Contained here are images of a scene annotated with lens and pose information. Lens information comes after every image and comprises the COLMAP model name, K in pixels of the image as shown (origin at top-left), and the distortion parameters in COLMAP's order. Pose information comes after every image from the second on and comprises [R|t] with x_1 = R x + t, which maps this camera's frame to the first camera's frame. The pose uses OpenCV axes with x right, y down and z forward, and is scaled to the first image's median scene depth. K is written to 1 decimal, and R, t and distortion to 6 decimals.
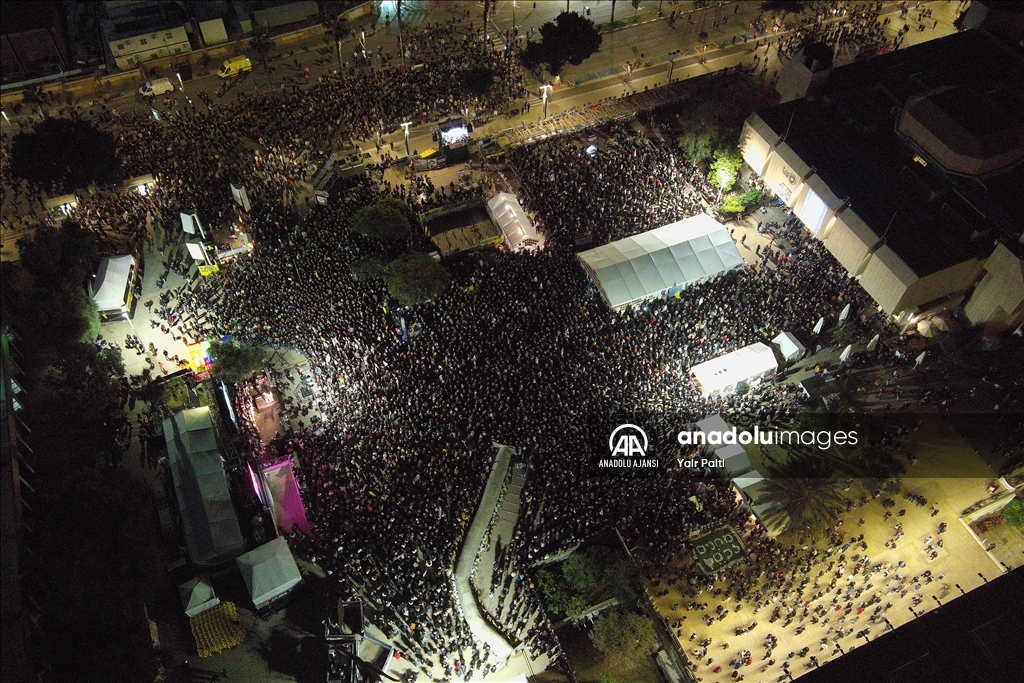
lens RADIAL K [[794.6, 0, 512.0], [0, 794.6, 341.5], [0, 0, 1]] dist [-0.007670, 0.000150]
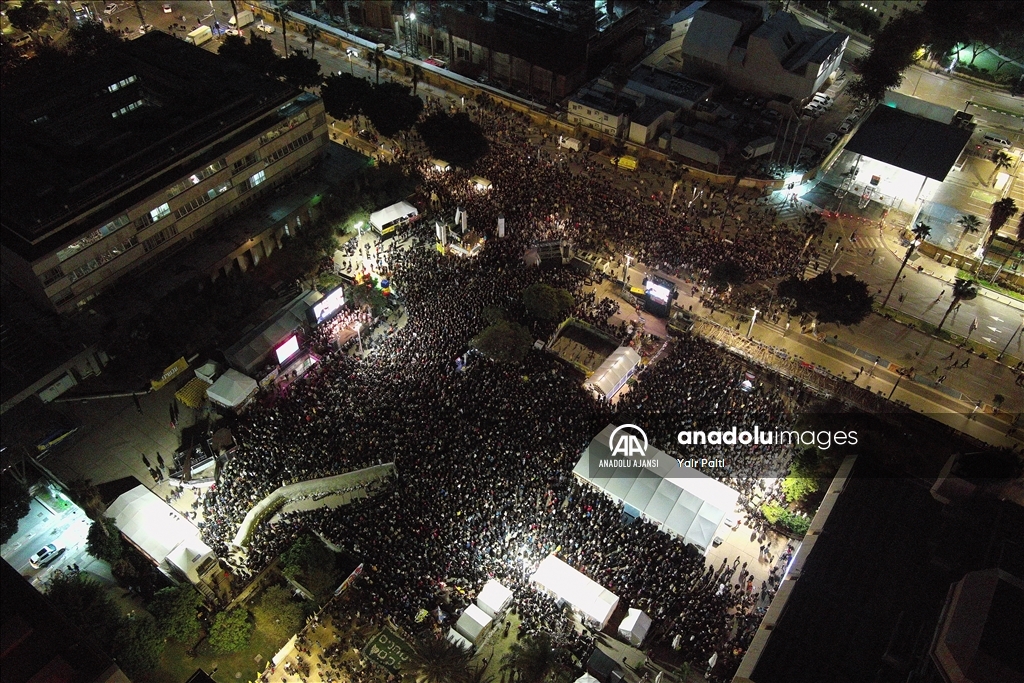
lens RADIAL K [[794.6, 0, 512.0], [0, 794.6, 341.5], [0, 0, 1]] dist [-0.007670, 0.000150]
pose [[0.508467, 0.604990, -0.612739, 0.553302], [-0.688544, 0.712972, 0.132583, -0.221196], [0.517077, 0.354483, 0.779085, 0.064301]]
